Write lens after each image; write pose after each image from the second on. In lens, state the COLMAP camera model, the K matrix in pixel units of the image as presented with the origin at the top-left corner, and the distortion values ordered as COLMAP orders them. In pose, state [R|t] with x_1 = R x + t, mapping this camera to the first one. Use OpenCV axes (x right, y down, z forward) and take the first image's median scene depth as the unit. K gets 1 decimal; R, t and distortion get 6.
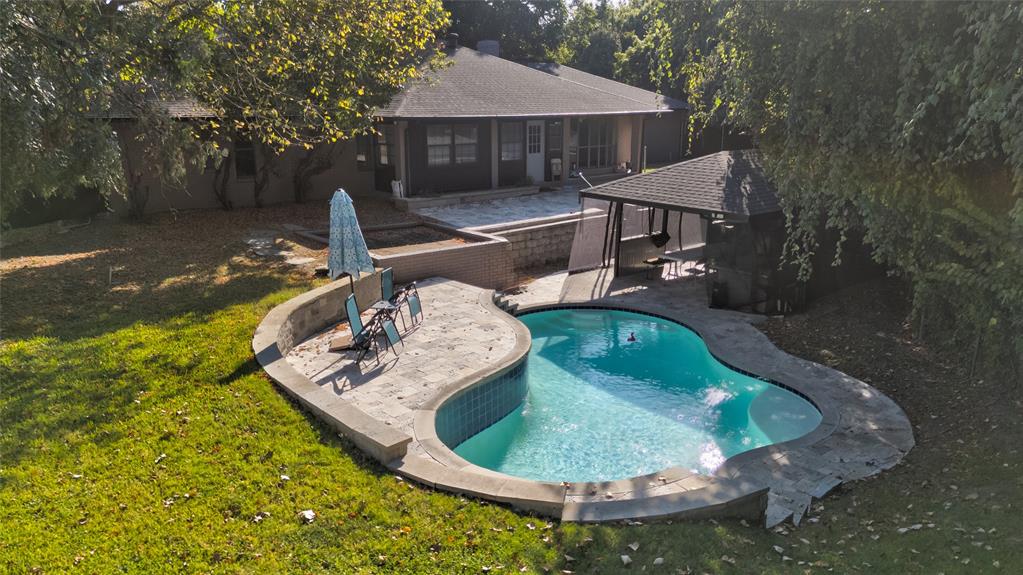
lens RADIAL K [[760.1, 0, 518.0], [0, 760.1, 287.0], [0, 0, 1]] dist [0.065999, -0.001186]
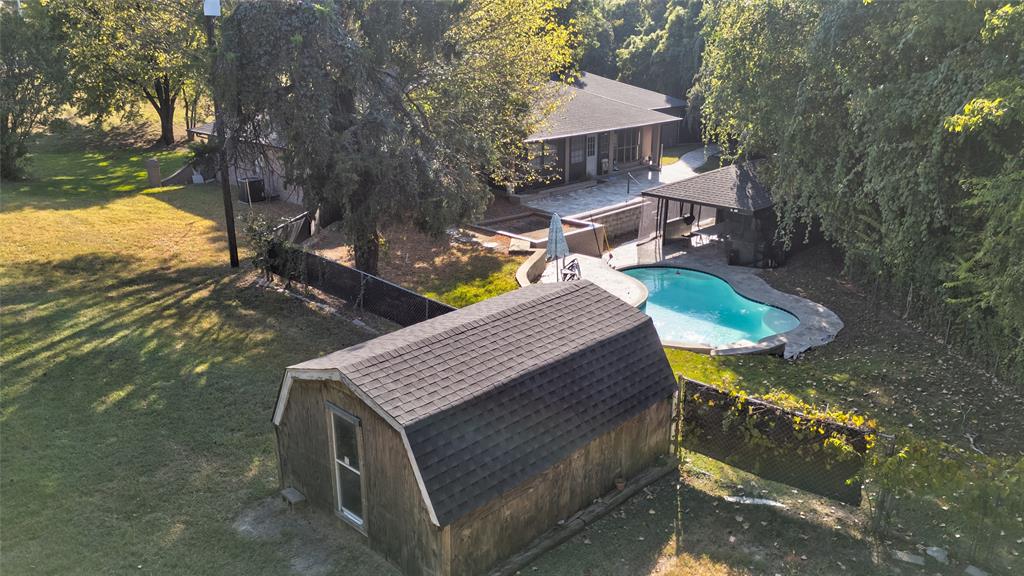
lens RADIAL K [[760.8, 0, 506.0], [0, 760.8, 286.4], [0, 0, 1]] dist [0.065999, -0.001186]
pose [[0.998658, -0.028725, 0.043095, -0.318216], [0.025585, 0.997096, 0.071722, -0.060591], [-0.045030, -0.070524, 0.996493, -0.671308]]
